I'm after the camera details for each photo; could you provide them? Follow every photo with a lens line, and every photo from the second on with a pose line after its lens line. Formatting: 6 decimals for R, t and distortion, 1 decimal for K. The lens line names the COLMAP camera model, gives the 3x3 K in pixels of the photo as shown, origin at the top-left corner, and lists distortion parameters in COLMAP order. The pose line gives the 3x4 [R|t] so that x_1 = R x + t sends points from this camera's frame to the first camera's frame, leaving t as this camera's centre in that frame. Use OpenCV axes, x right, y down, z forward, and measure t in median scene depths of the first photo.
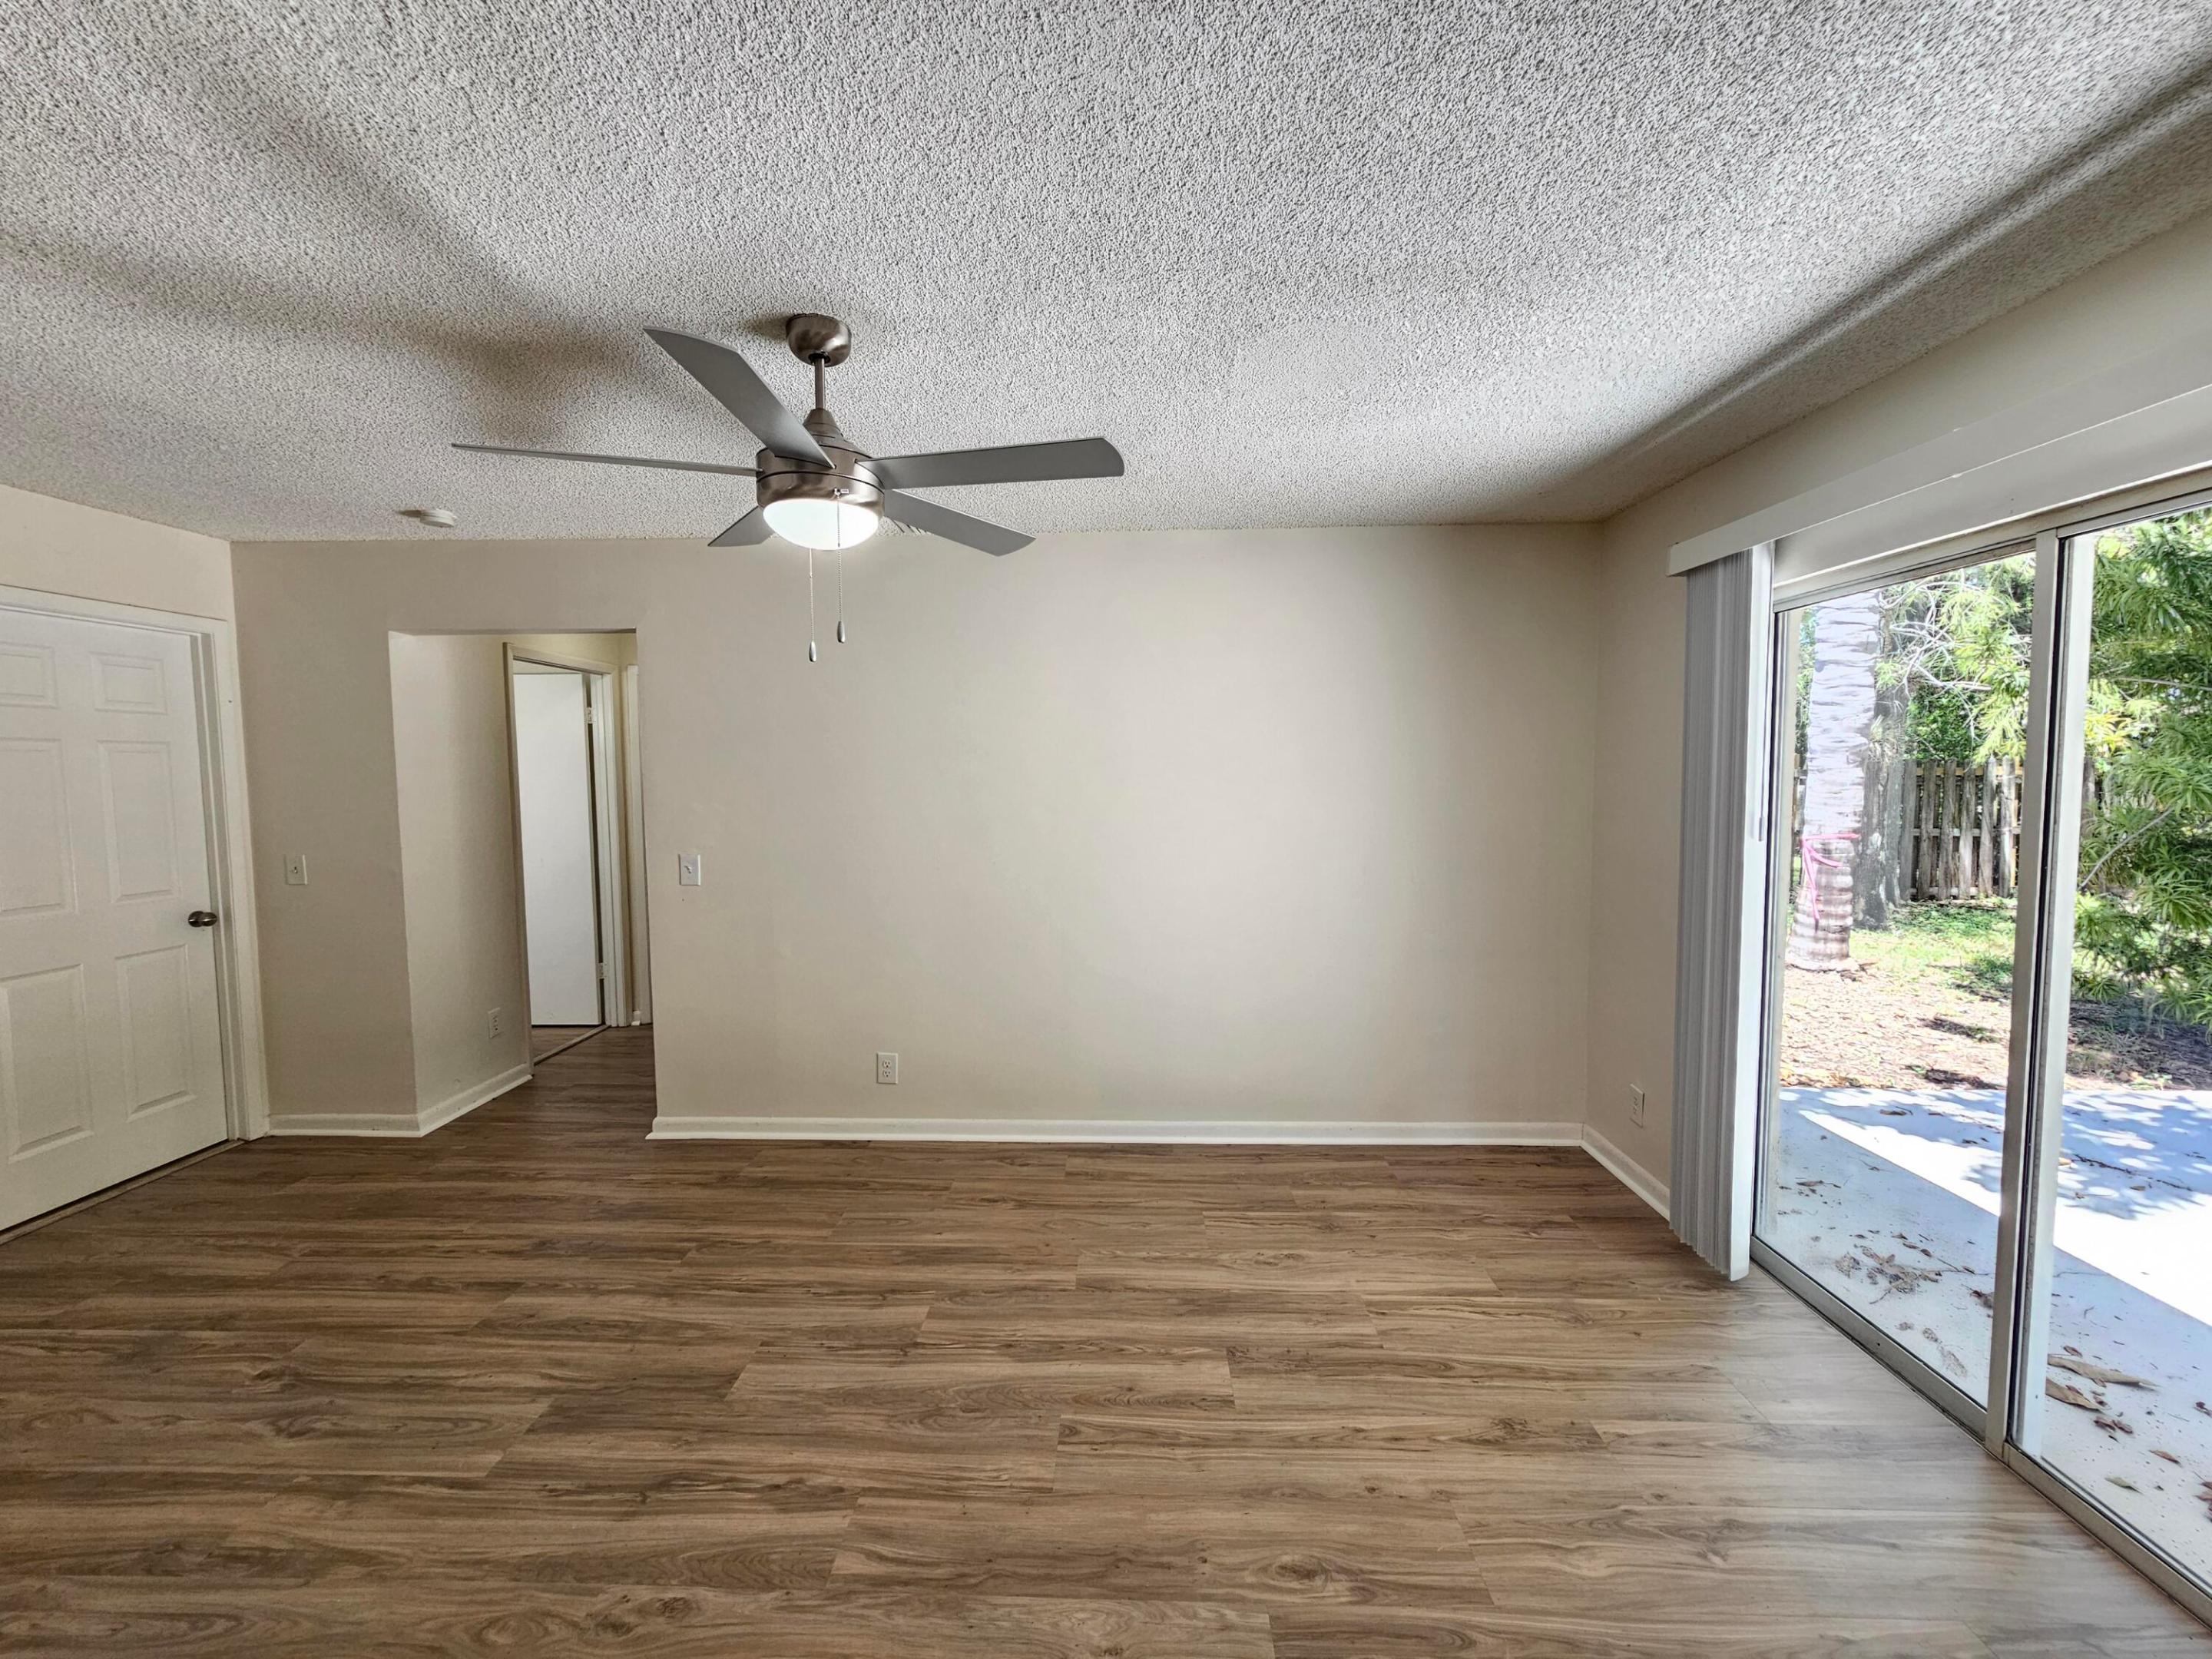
lens RADIAL K [[910.1, 0, 1099.8], [0, 910.1, 825.7], [0, 0, 1]] dist [0.000710, 0.001483]
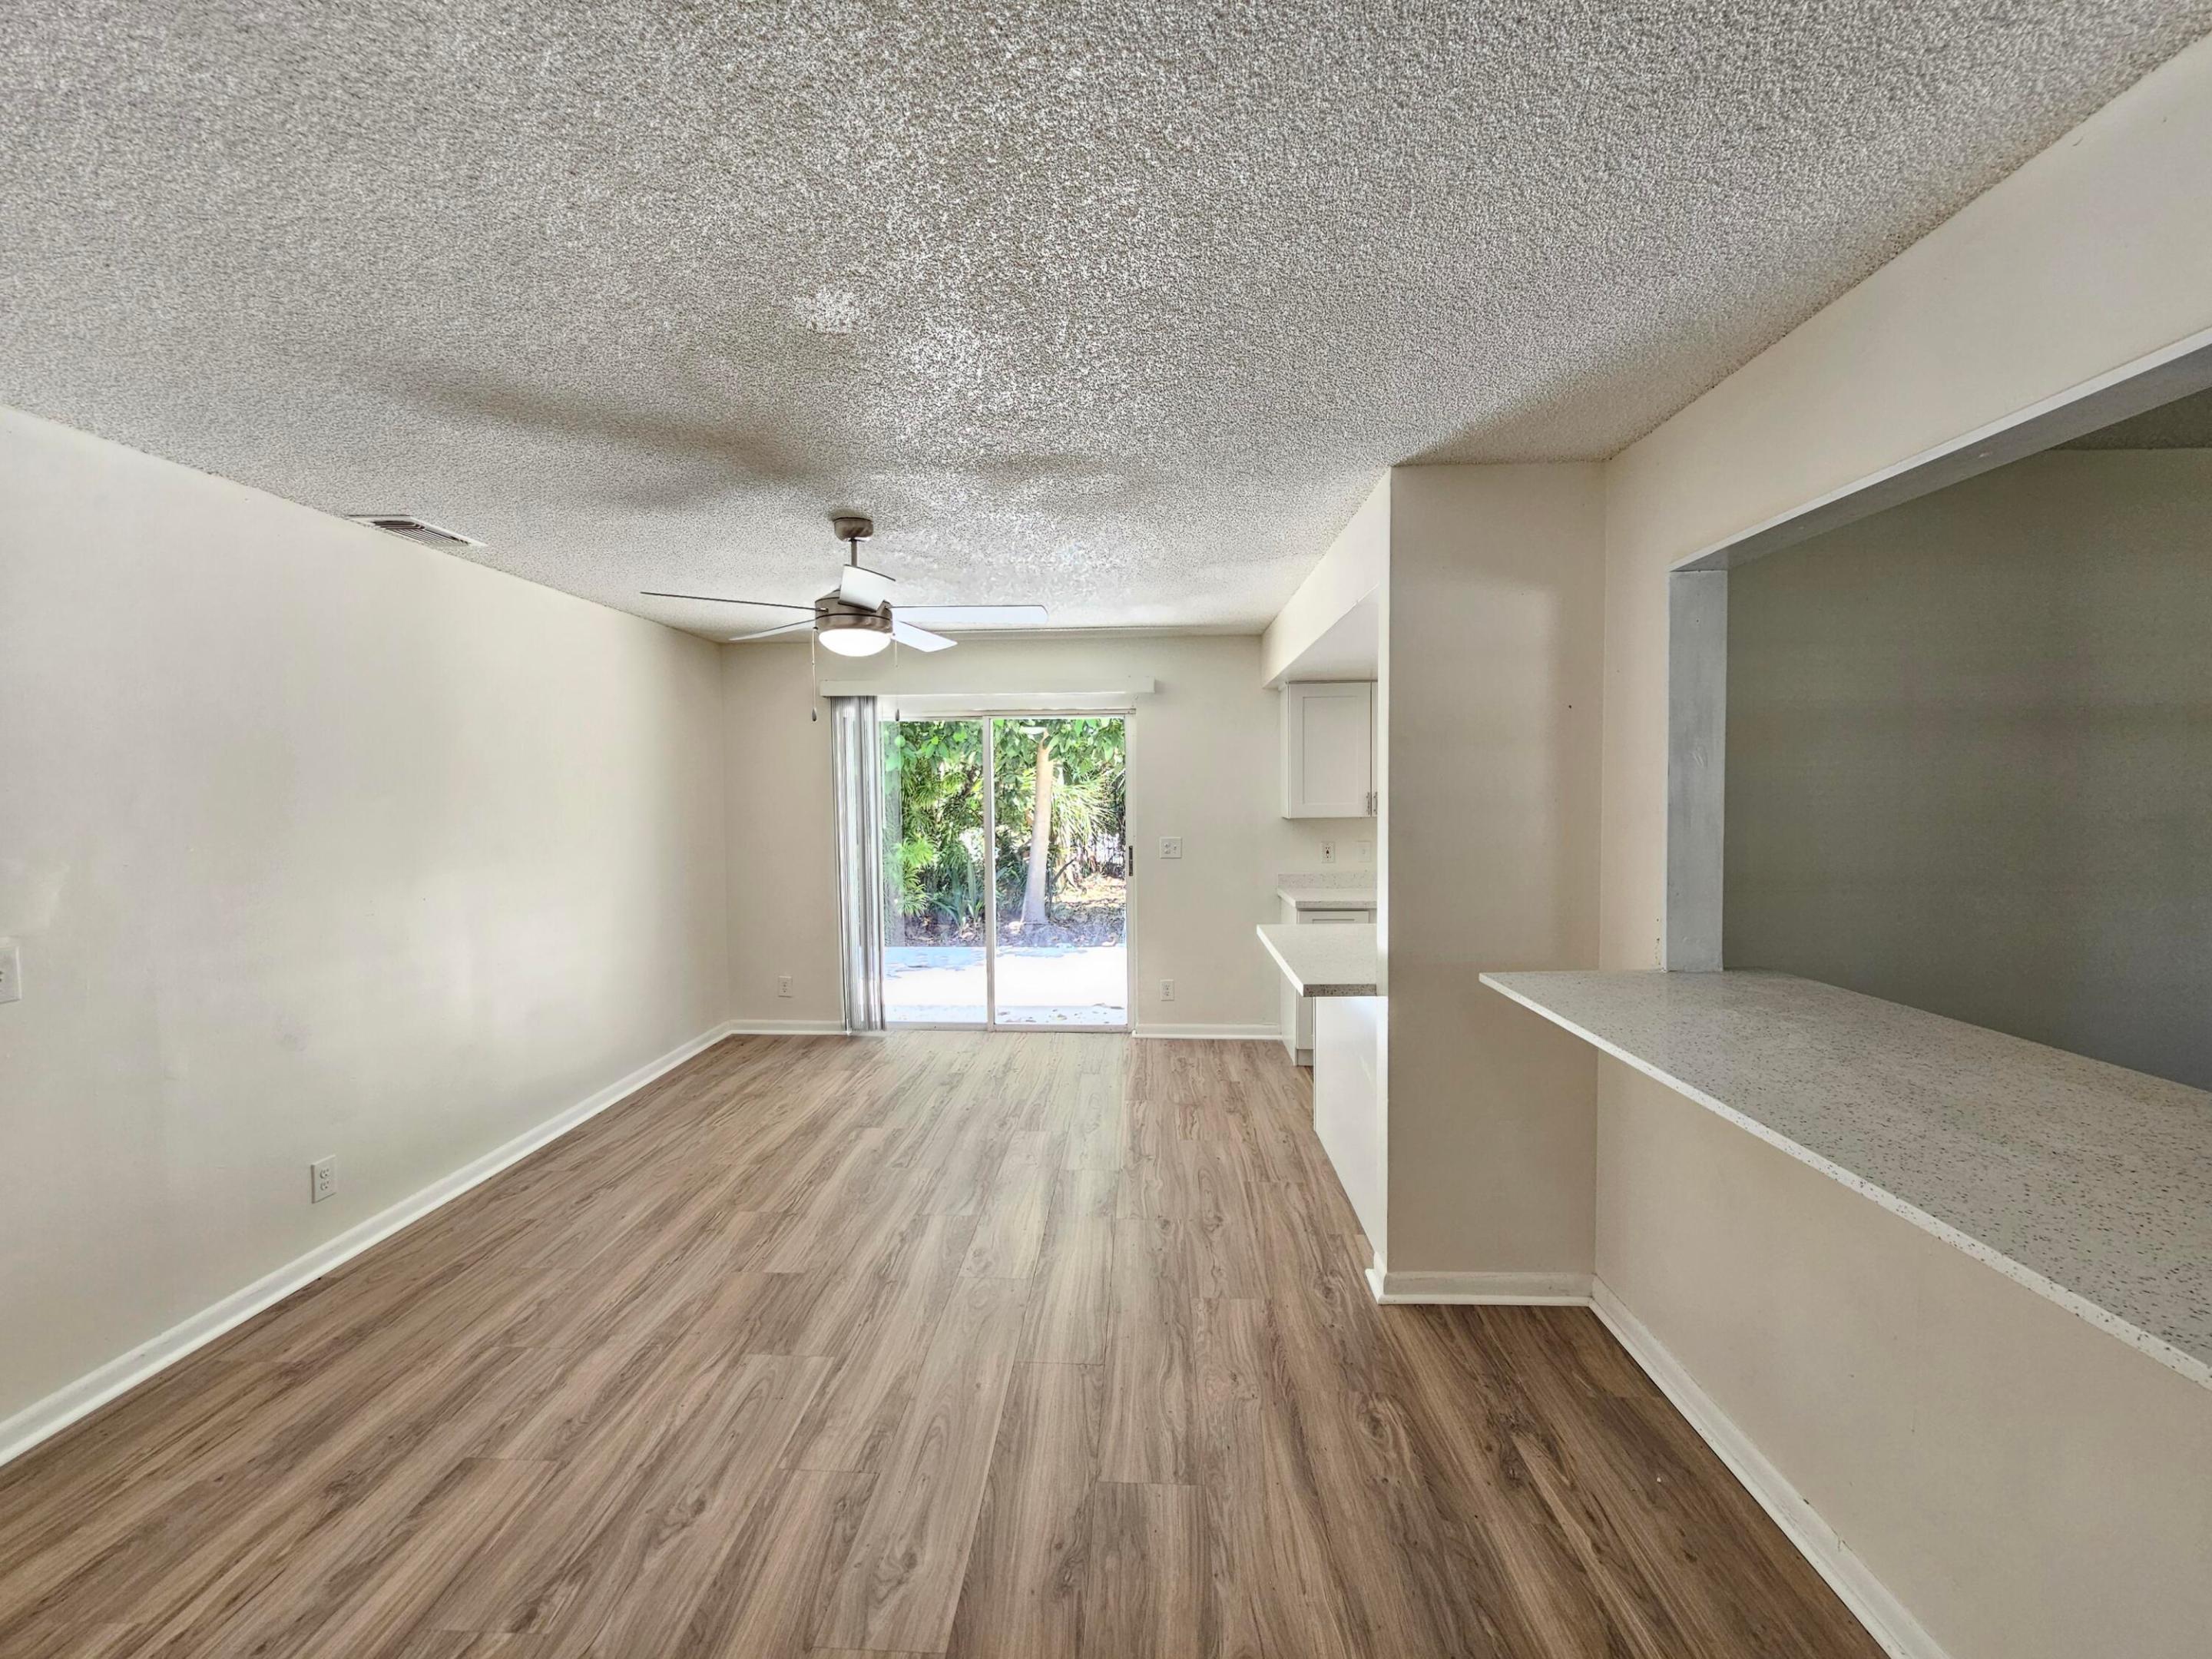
lens RADIAL K [[910.1, 0, 1108.6], [0, 910.1, 822.8], [0, 0, 1]] dist [0.000710, 0.001483]
pose [[0.004956, -0.031054, 0.999505, -1.464730], [0.069796, 0.997091, 0.030633, -0.023438], [-0.997549, 0.069610, 0.007109, 0.434856]]
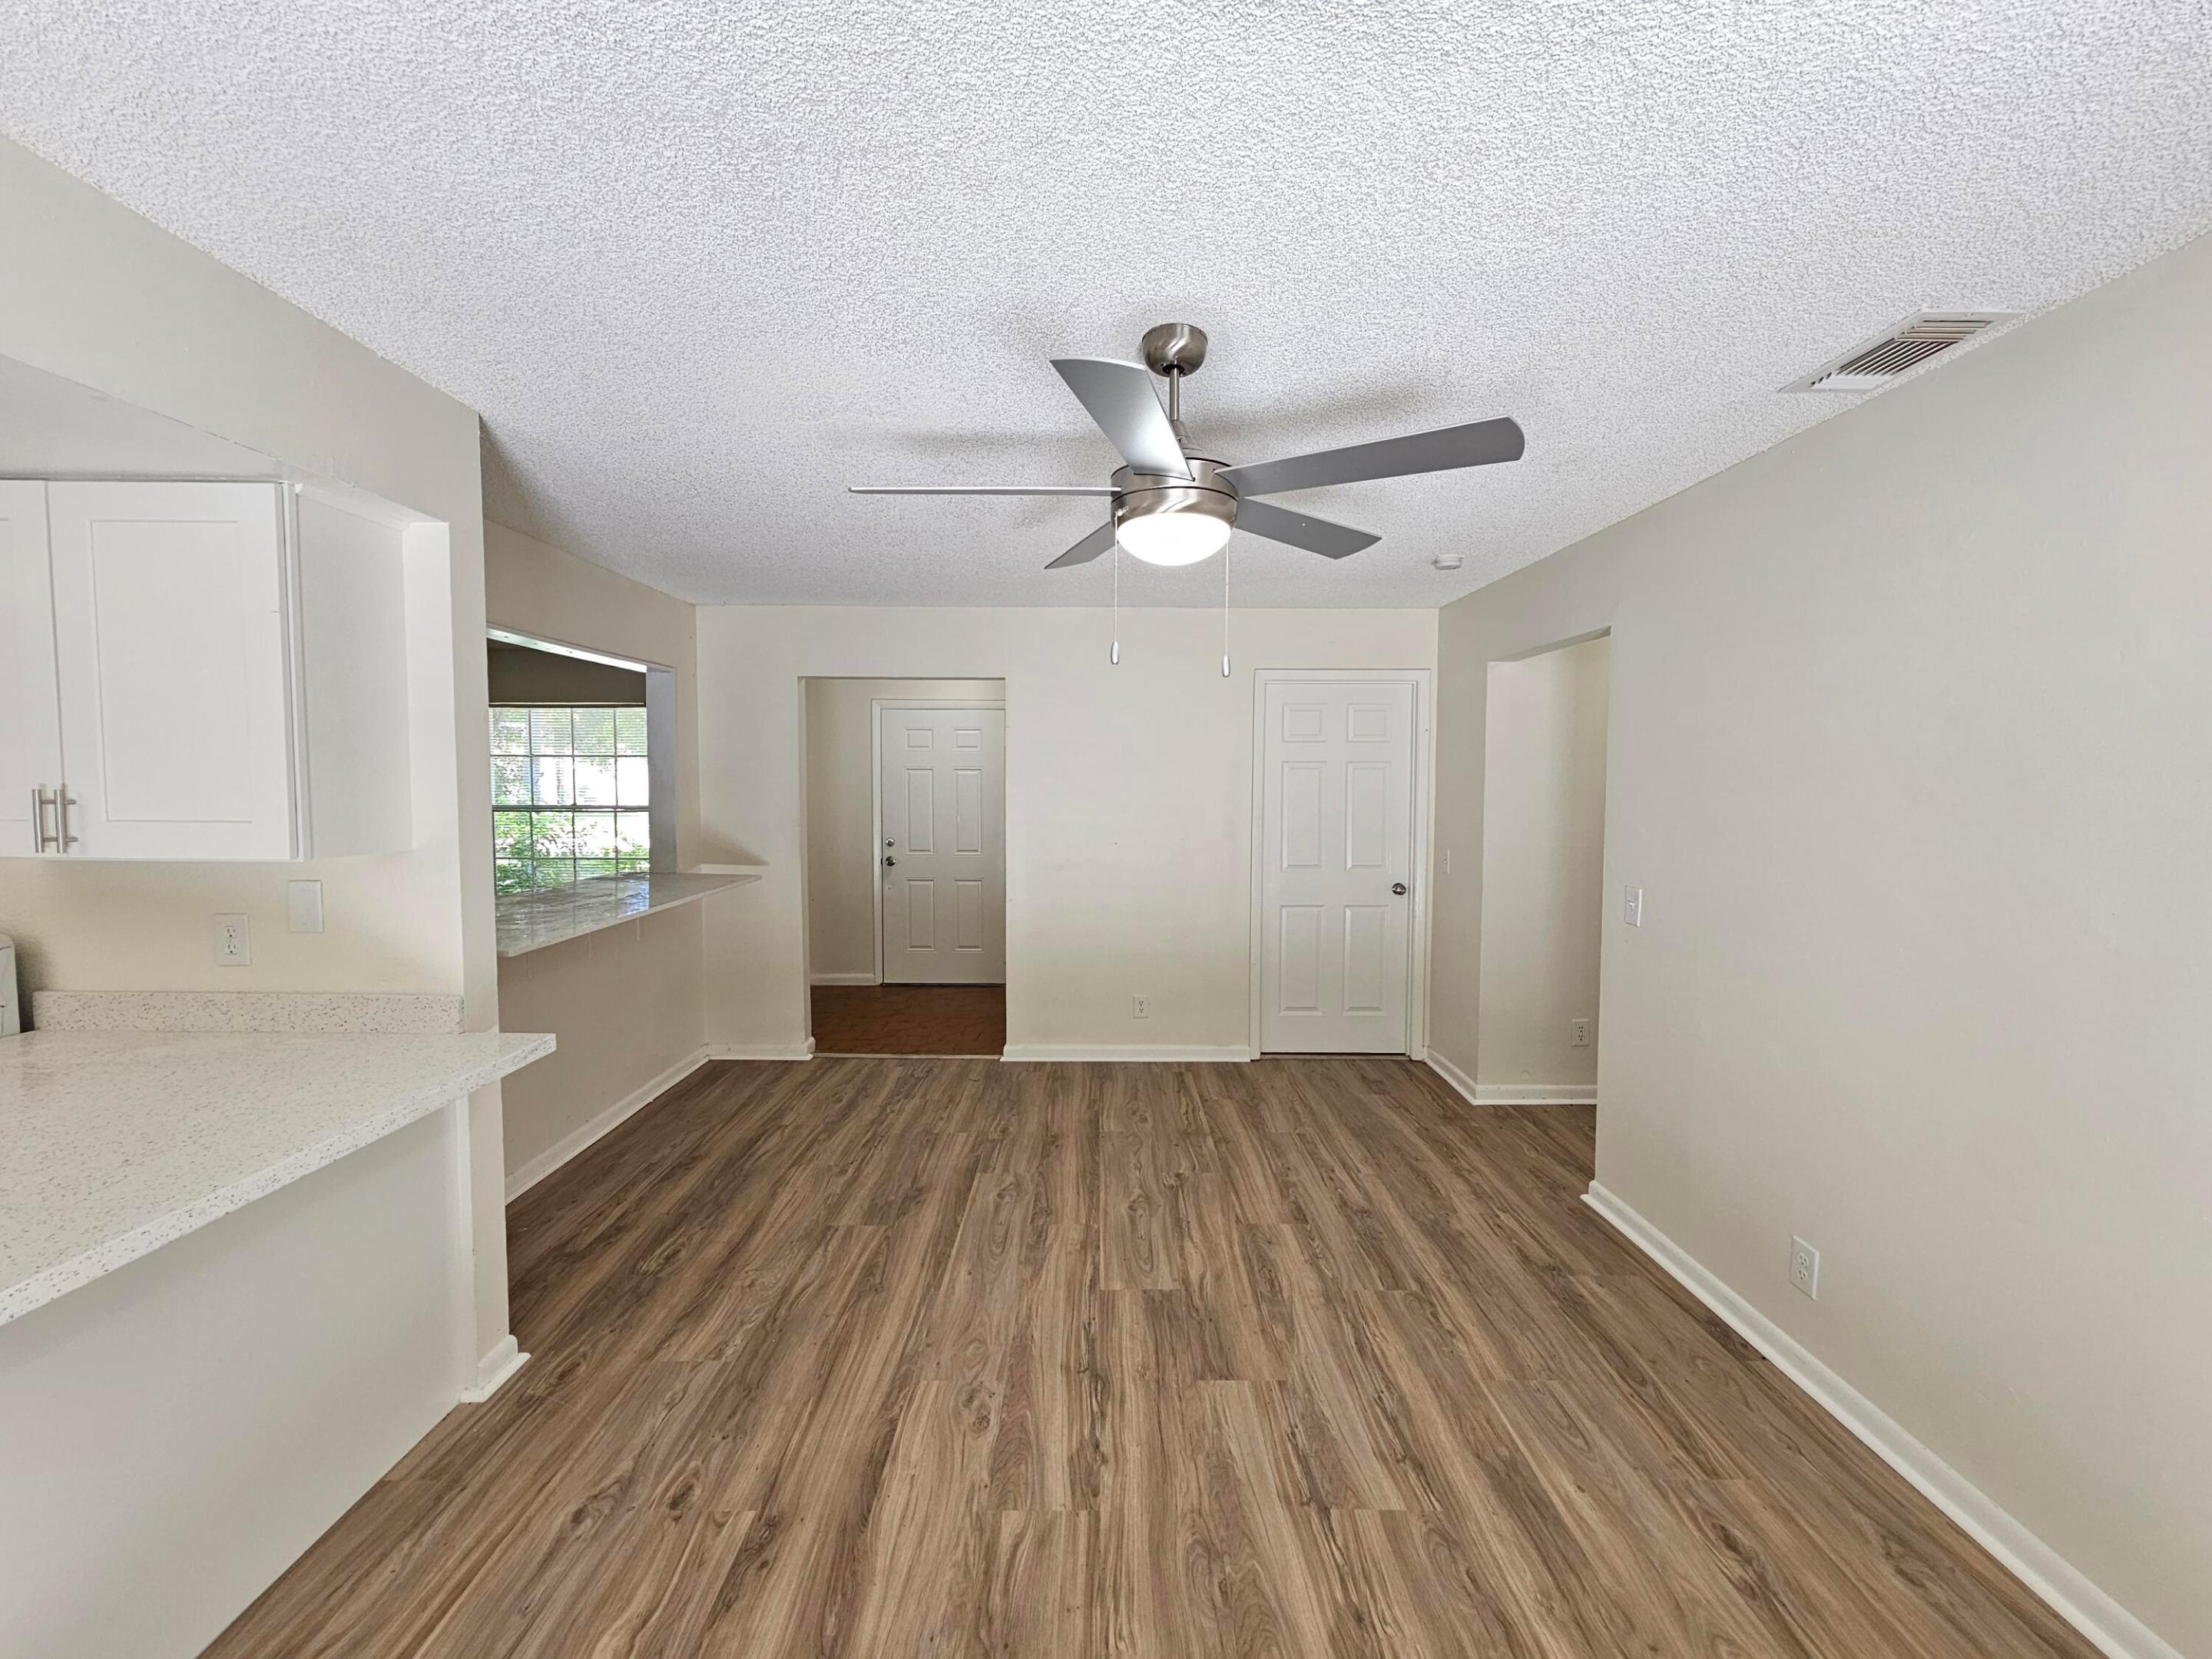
lens RADIAL K [[910.1, 0, 1089.6], [0, 910.1, 817.4], [0, 0, 1]] dist [0.000710, 0.001483]
pose [[0.028605, 0.048931, -0.998392, 0.525303], [-0.063652, 0.996863, 0.047033, -0.055681], [0.997562, 0.062204, 0.031630, 0.688295]]
